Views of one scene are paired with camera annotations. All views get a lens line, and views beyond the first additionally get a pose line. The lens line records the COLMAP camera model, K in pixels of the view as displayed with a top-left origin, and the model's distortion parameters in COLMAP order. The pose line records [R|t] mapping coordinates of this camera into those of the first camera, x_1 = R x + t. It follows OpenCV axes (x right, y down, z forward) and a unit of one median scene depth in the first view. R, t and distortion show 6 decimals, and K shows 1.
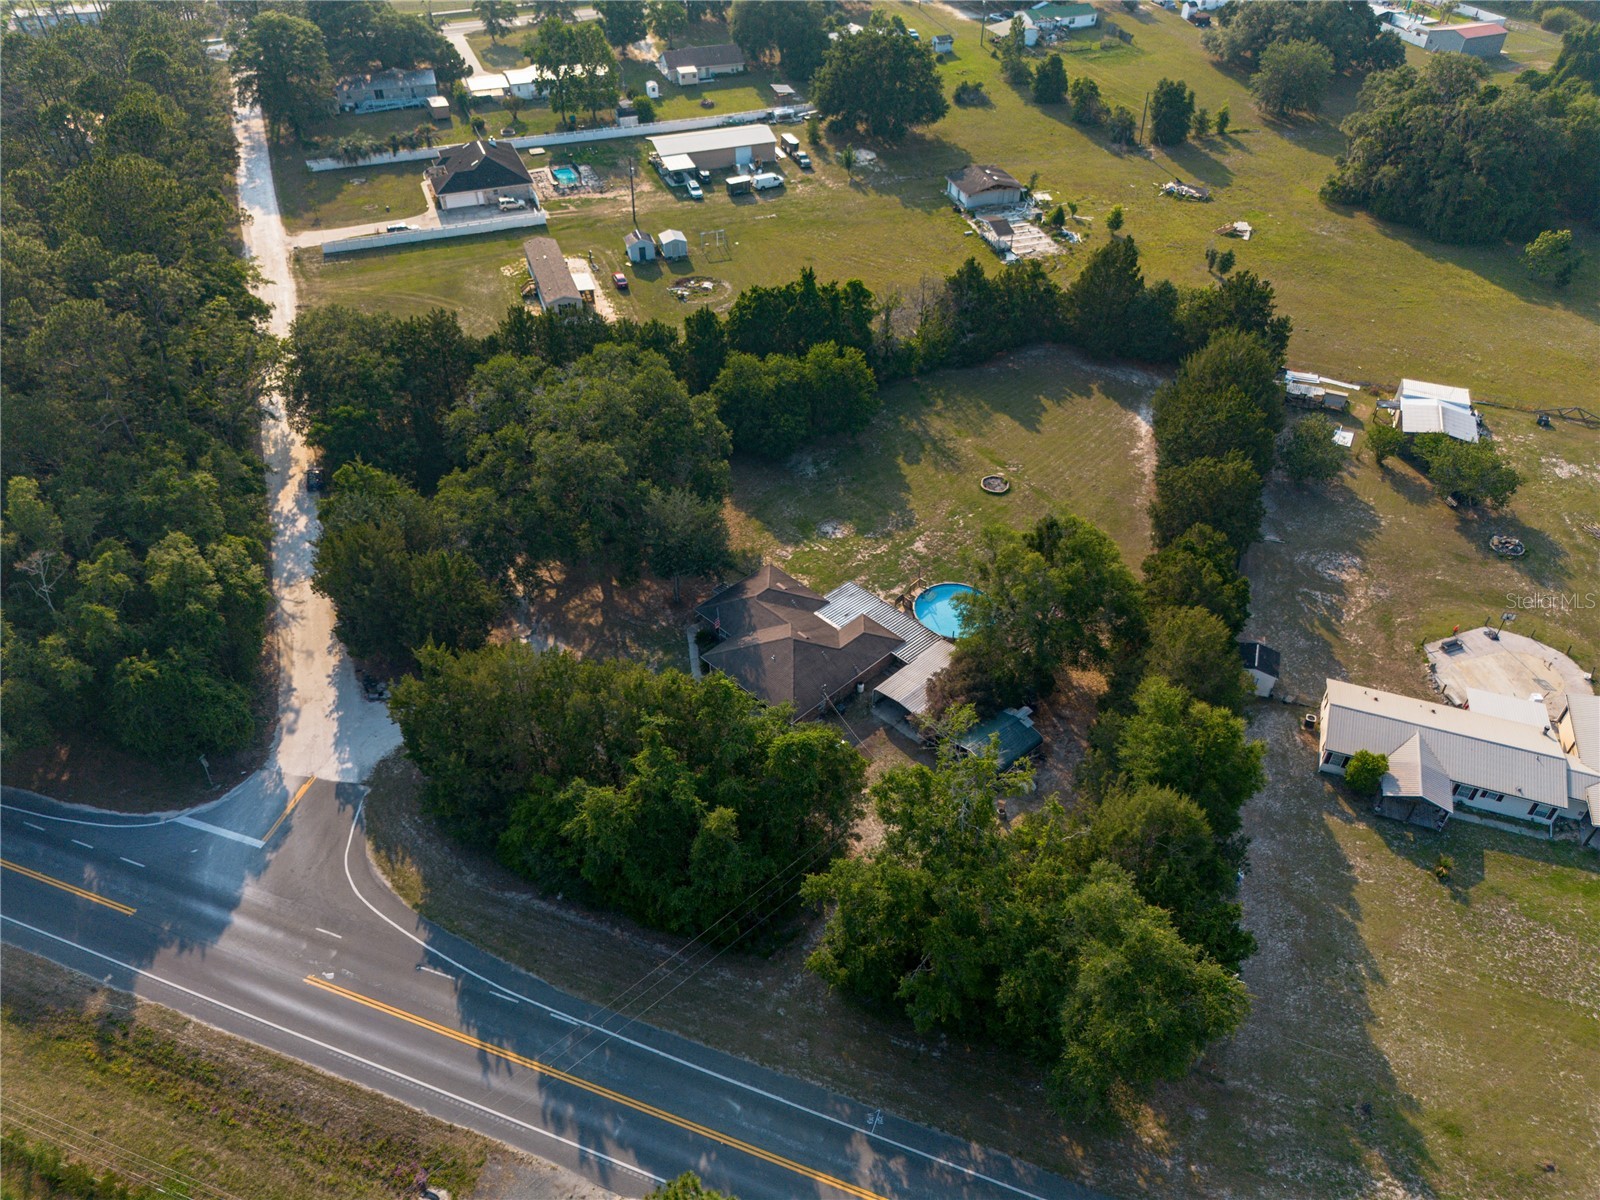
lens RADIAL K [[1130.4, 0, 796.9], [0, 1130.4, 598.7], [0, 0, 1]] dist [0.054783, -0.050638]
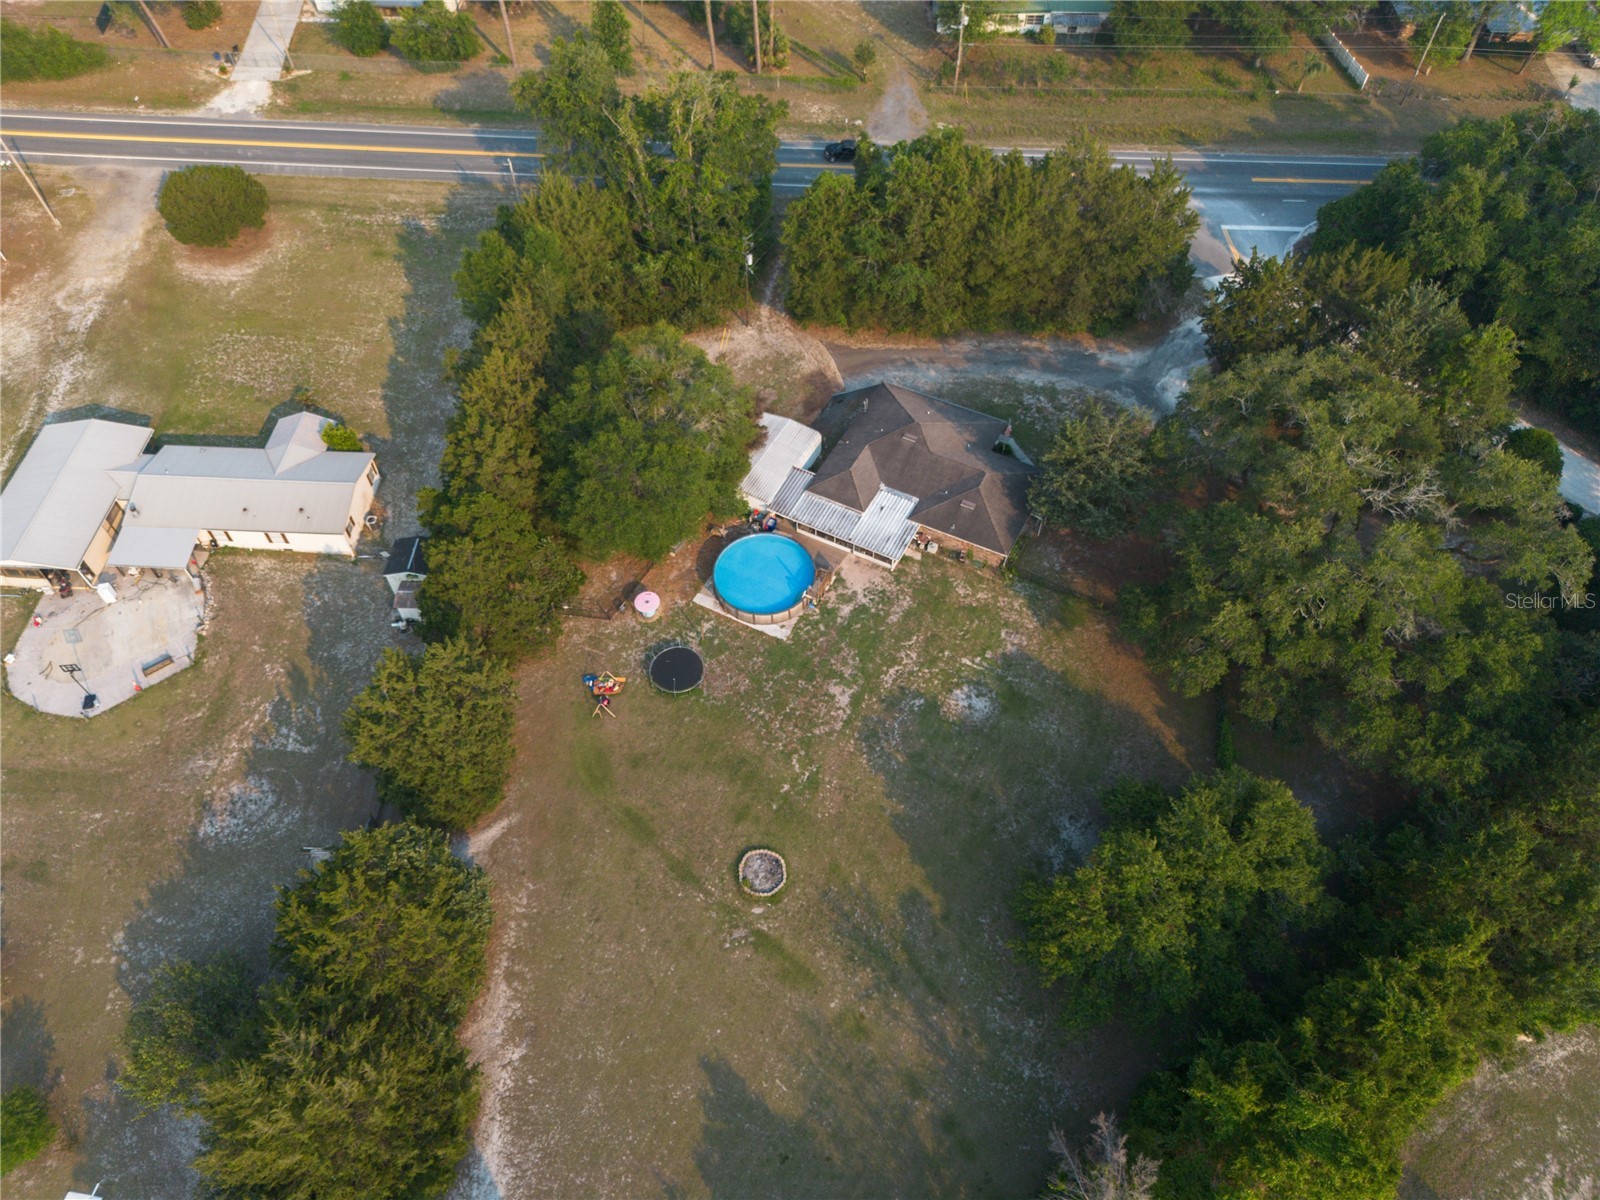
lens RADIAL K [[1130.4, 0, 796.9], [0, 1130.4, 598.7], [0, 0, 1]] dist [0.054783, -0.050638]
pose [[-0.954425, 0.242670, -0.173736, 0.248515], [-0.184898, -0.023823, 0.982469, -0.749292], [0.234277, 0.969816, 0.067607, 0.914402]]
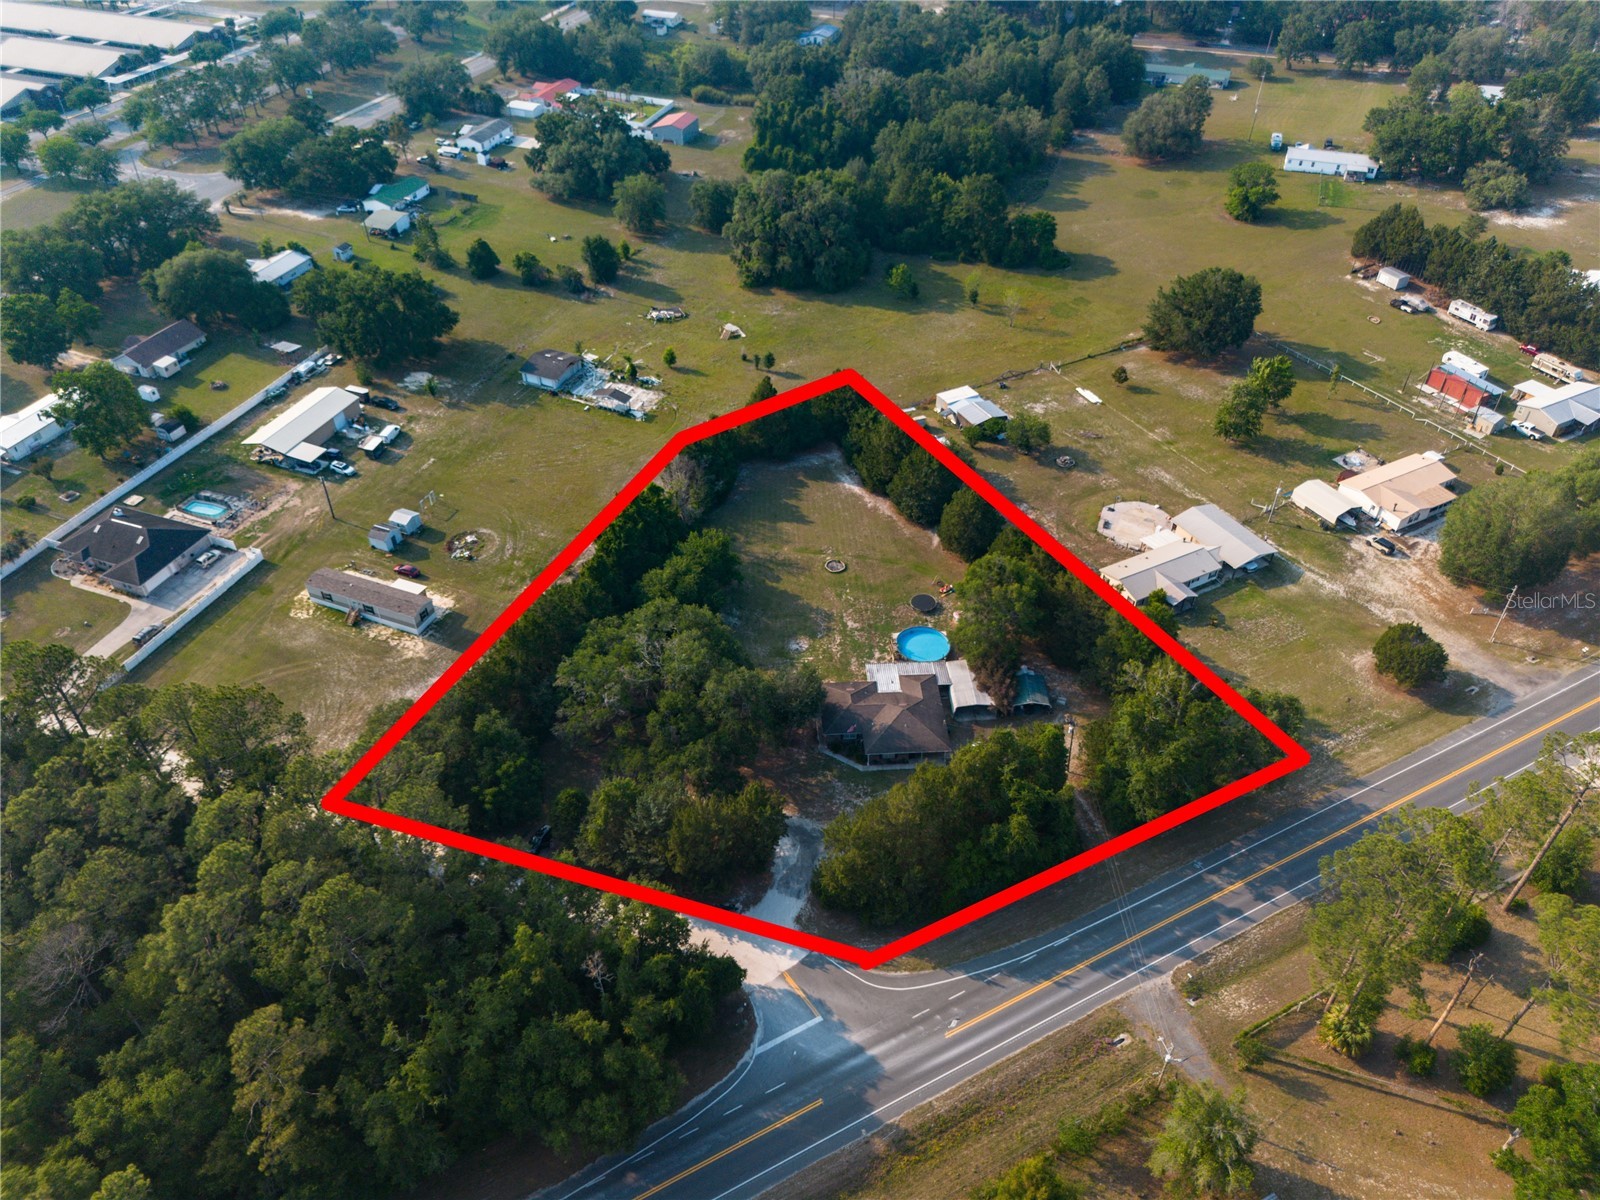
lens RADIAL K [[1130.4, 0, 796.9], [0, 1130.4, 598.7], [0, 0, 1]] dist [0.054783, -0.050638]
pose [[0.665976, -0.486417, 0.565574, -0.785640], [0.484985, 0.858395, 0.167175, -0.370325], [-0.566802, 0.162960, 0.807576, -0.168125]]
